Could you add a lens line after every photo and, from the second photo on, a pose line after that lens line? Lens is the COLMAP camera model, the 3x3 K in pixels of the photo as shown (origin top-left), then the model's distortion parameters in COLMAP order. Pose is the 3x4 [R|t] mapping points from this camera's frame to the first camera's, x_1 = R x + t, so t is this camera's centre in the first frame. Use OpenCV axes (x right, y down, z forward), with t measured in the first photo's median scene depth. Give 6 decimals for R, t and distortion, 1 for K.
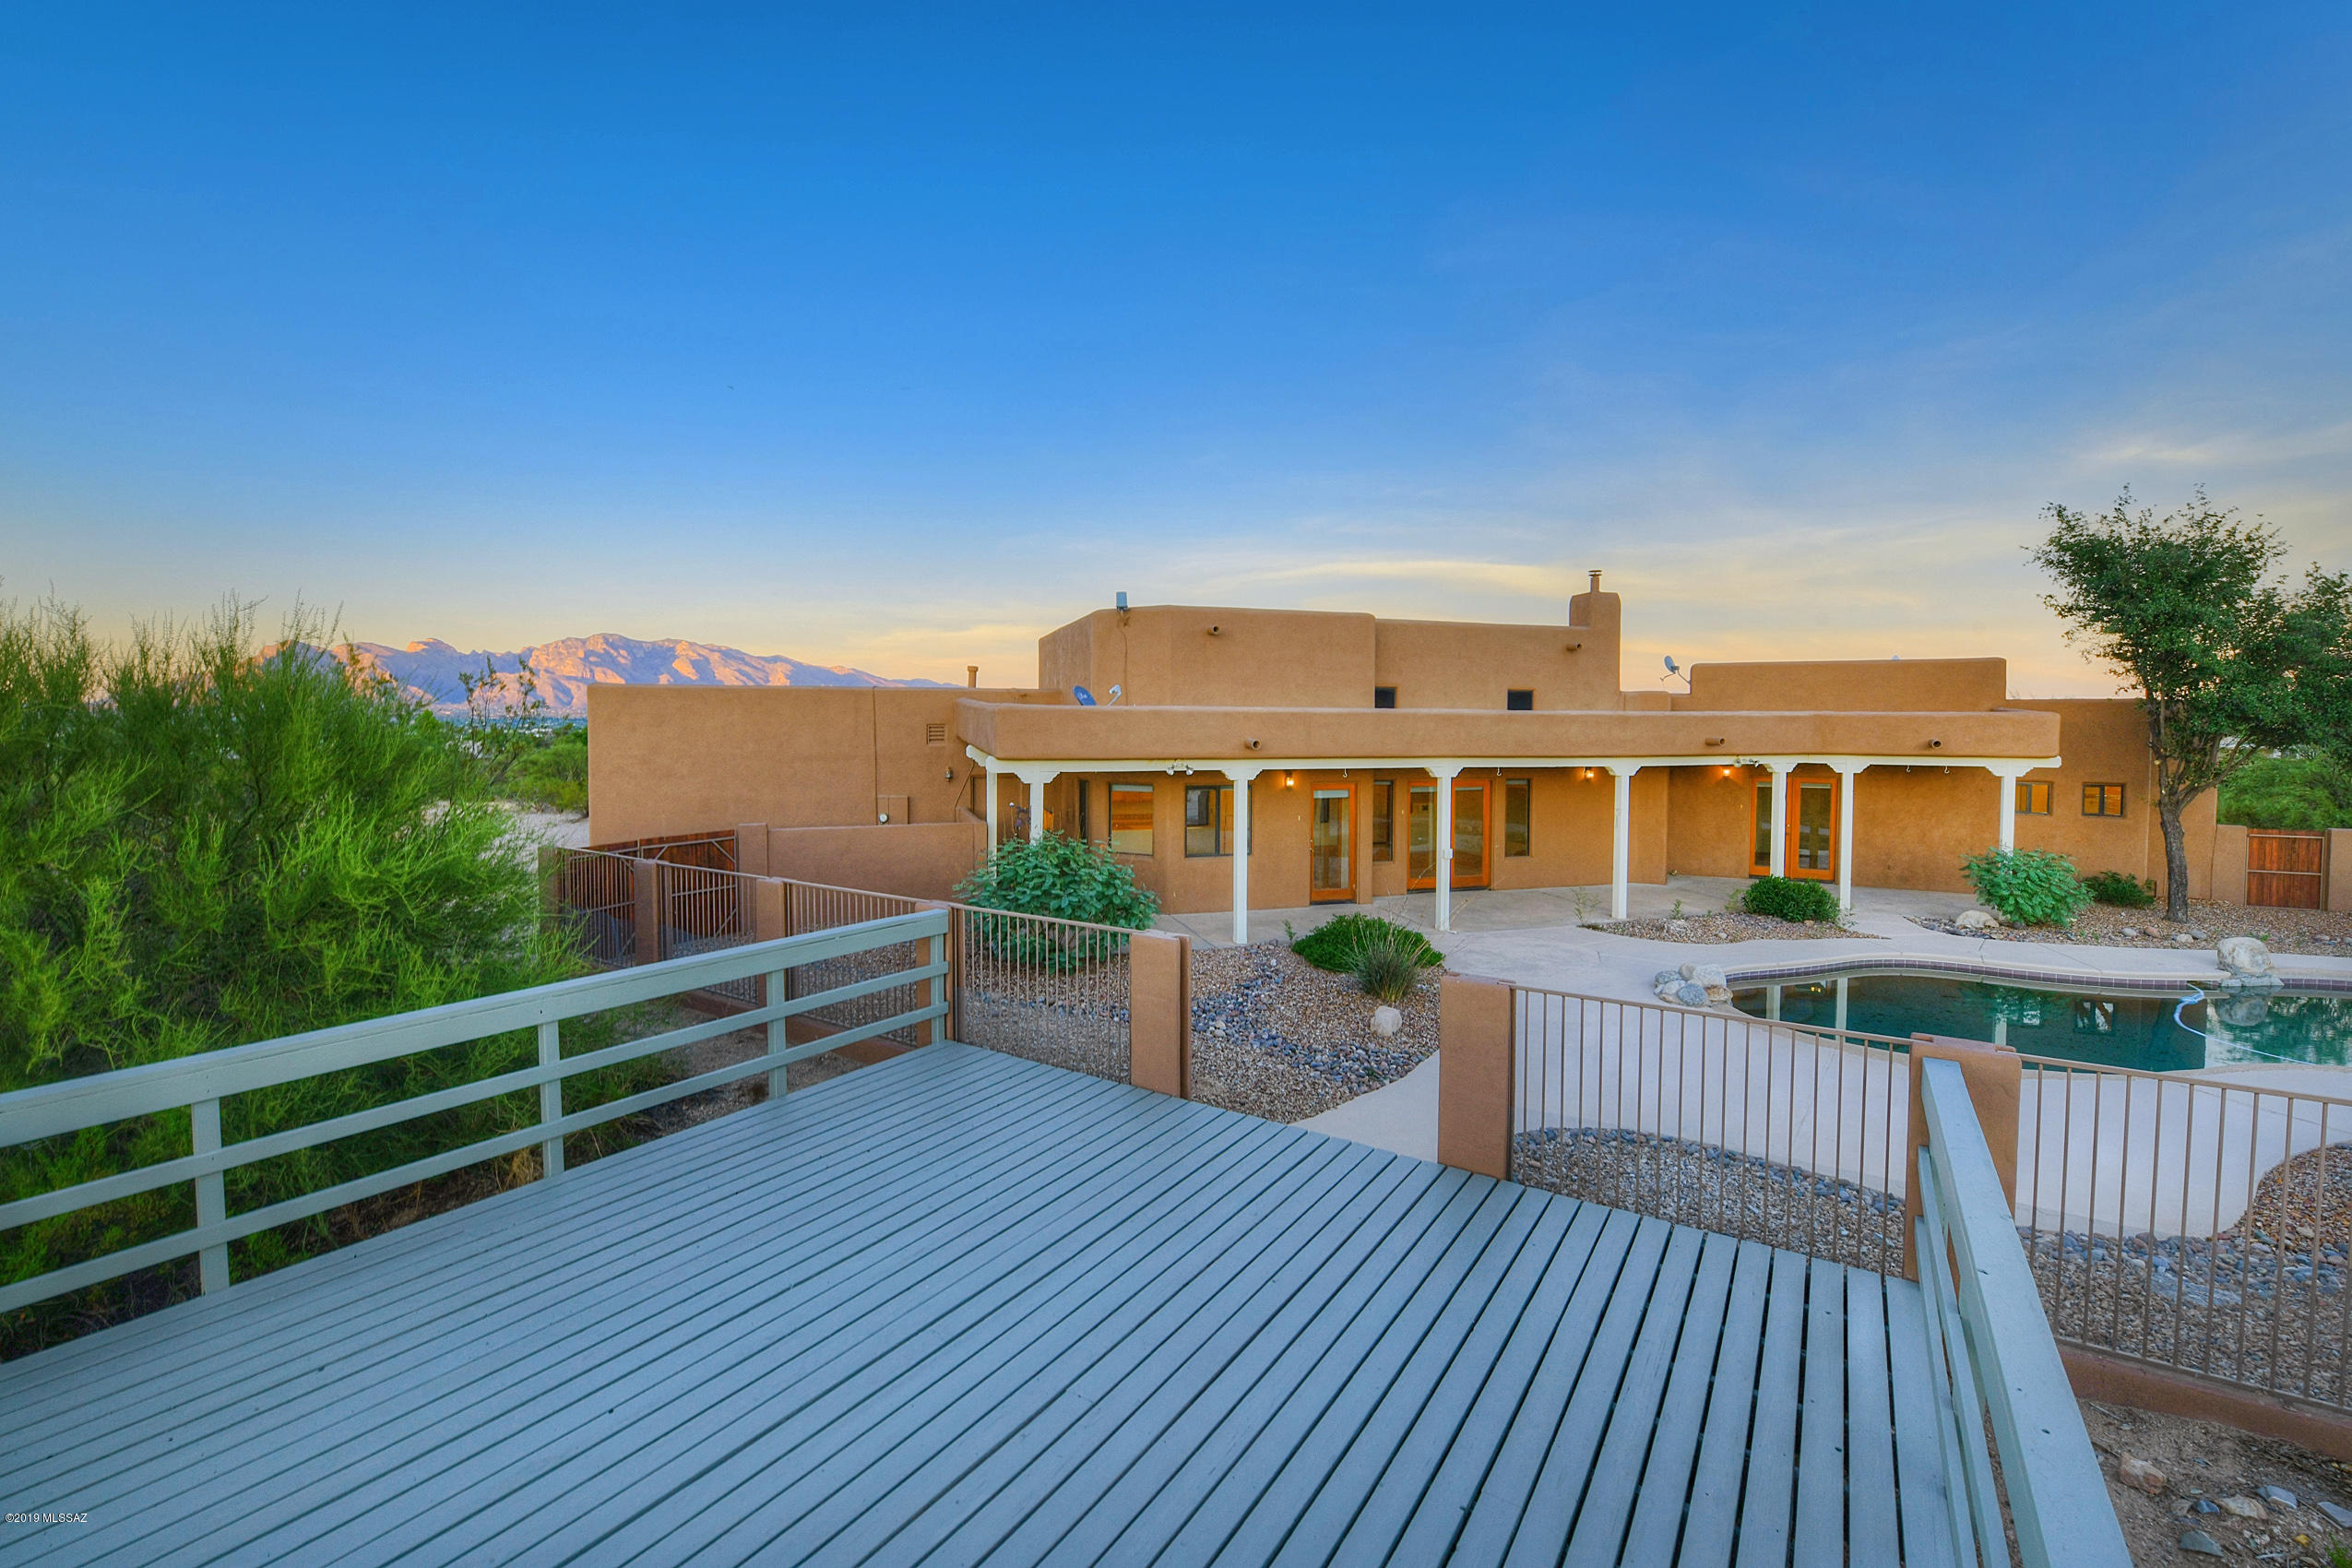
lens RADIAL K [[973.4, 0, 1161.3], [0, 973.4, 767.2], [0, 0, 1]] dist [-0.015193, -0.000256]
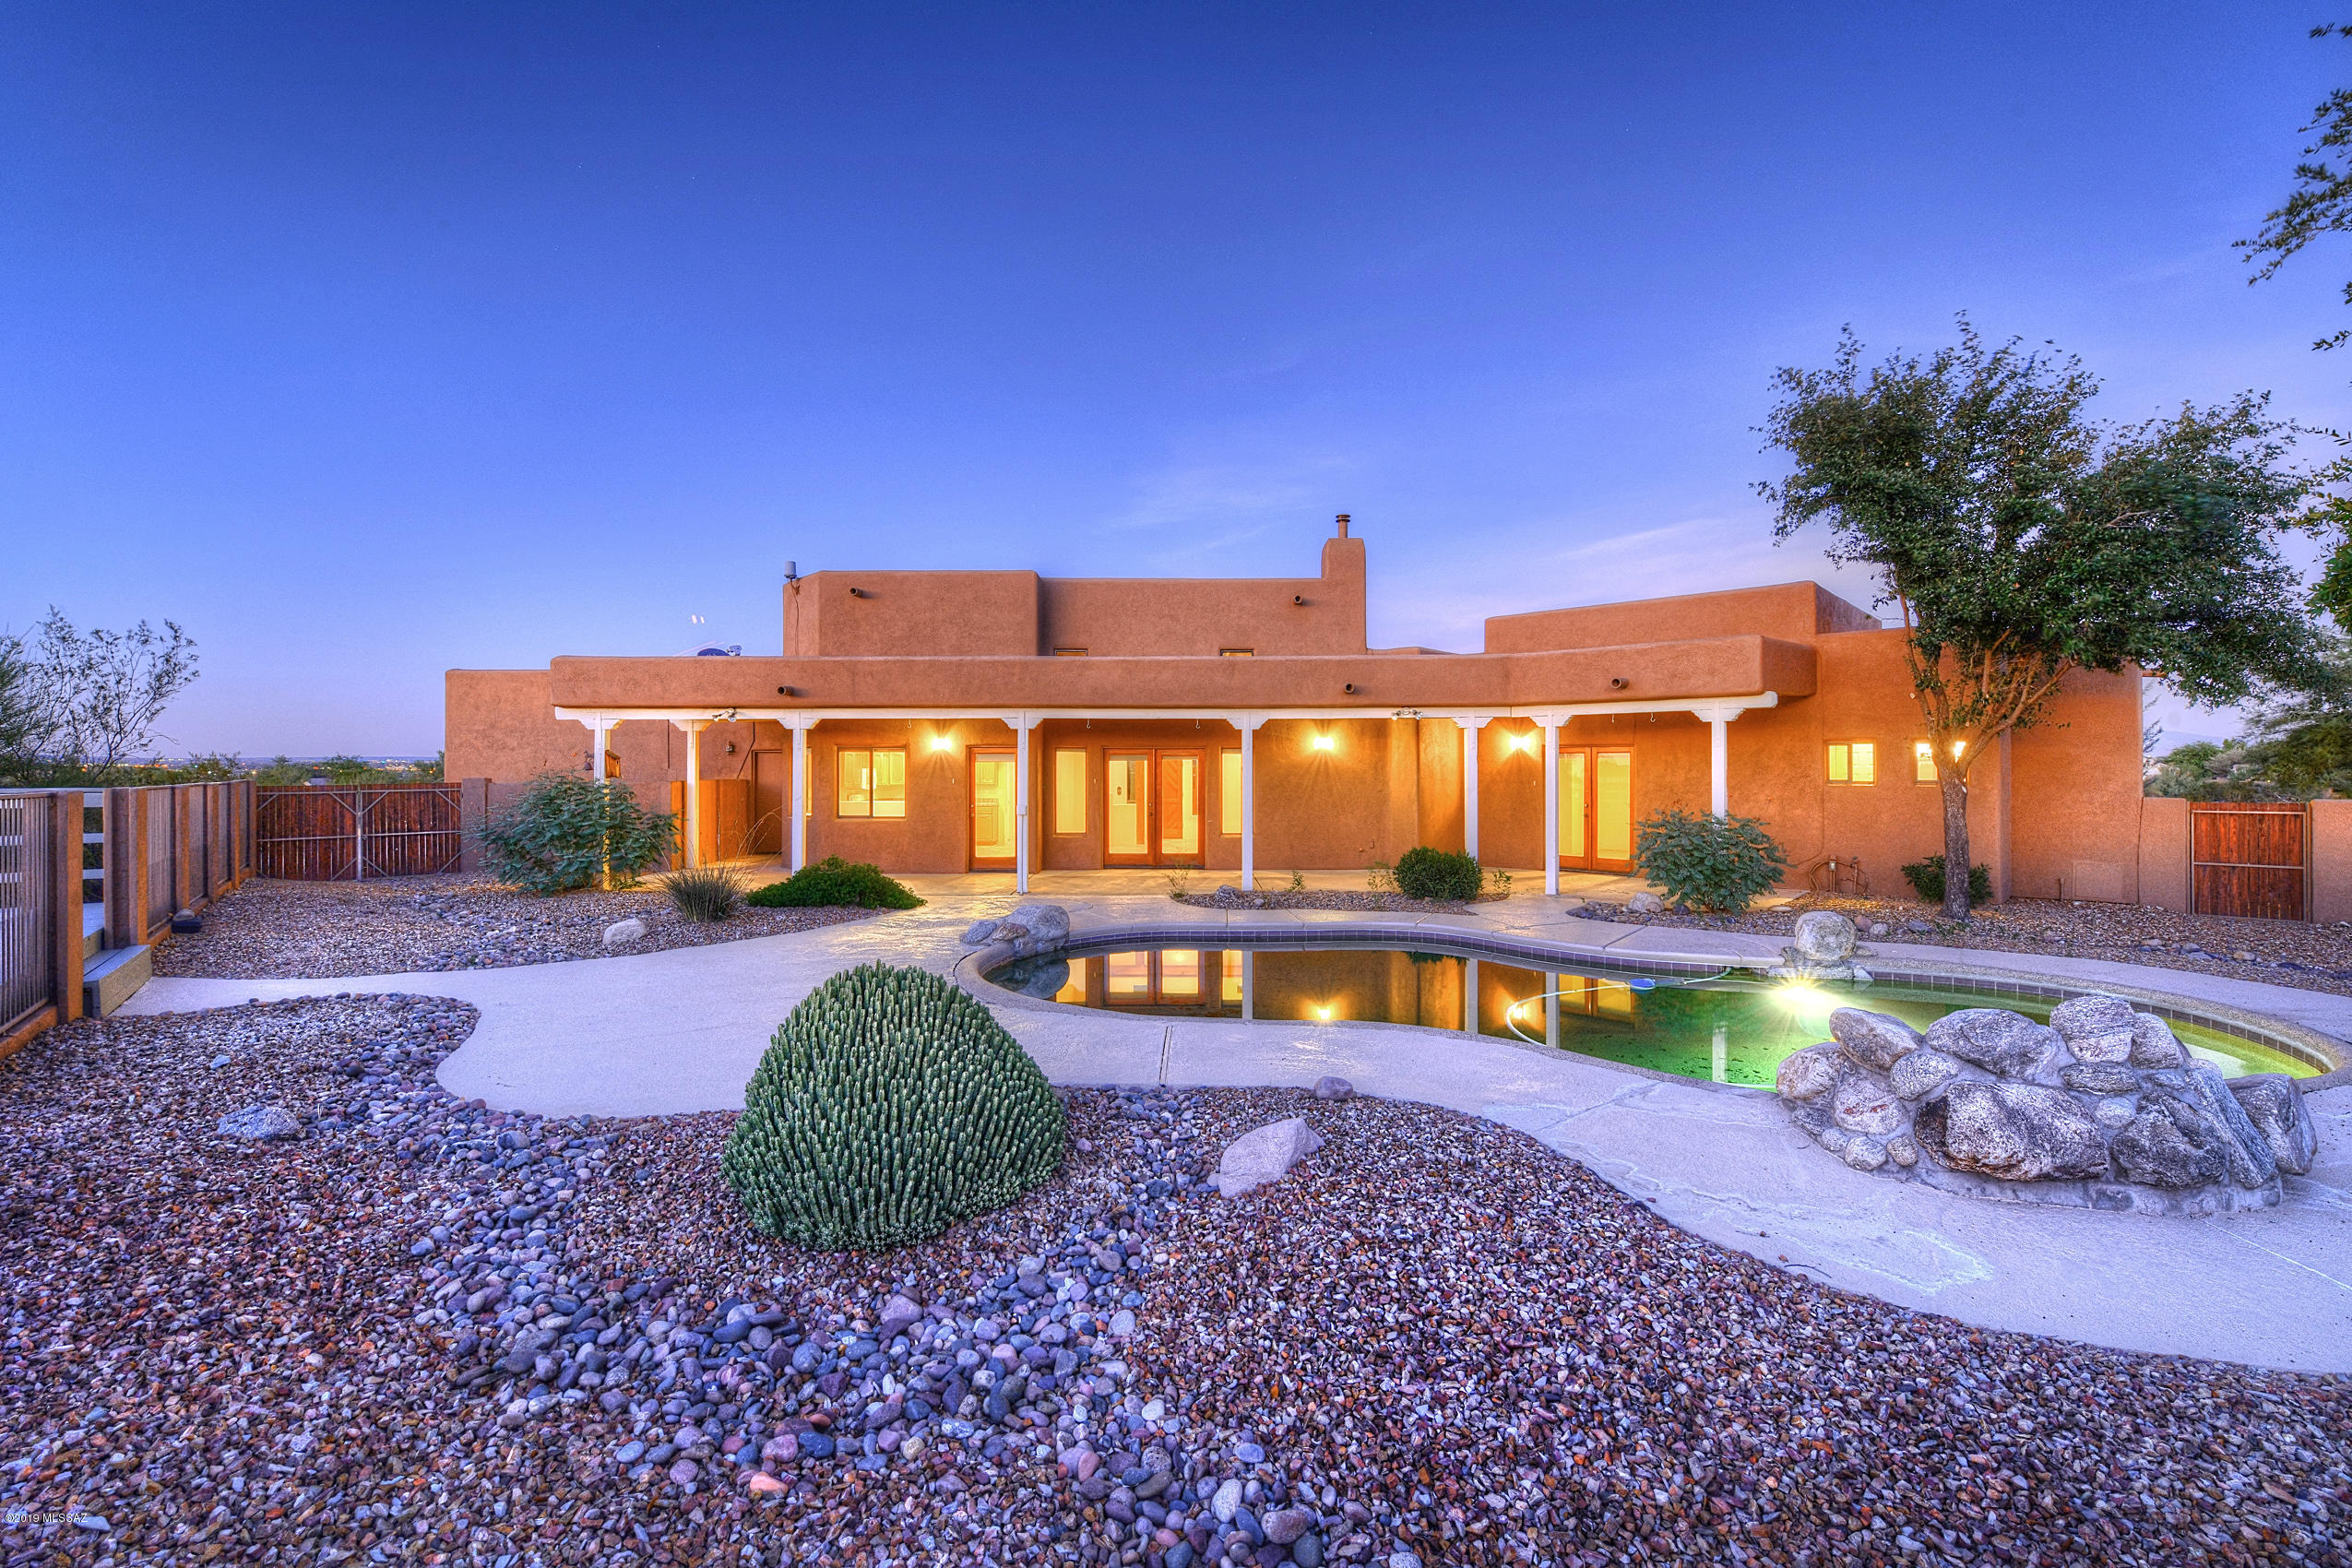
lens RADIAL K [[973.4, 0, 1161.3], [0, 973.4, 767.2], [0, 0, 1]] dist [-0.015193, -0.000256]
pose [[0.959295, -0.000378, -0.282406, 0.638093], [-0.009667, 0.999369, -0.034176, 0.072755], [0.282241, 0.035515, 0.958686, 0.127936]]
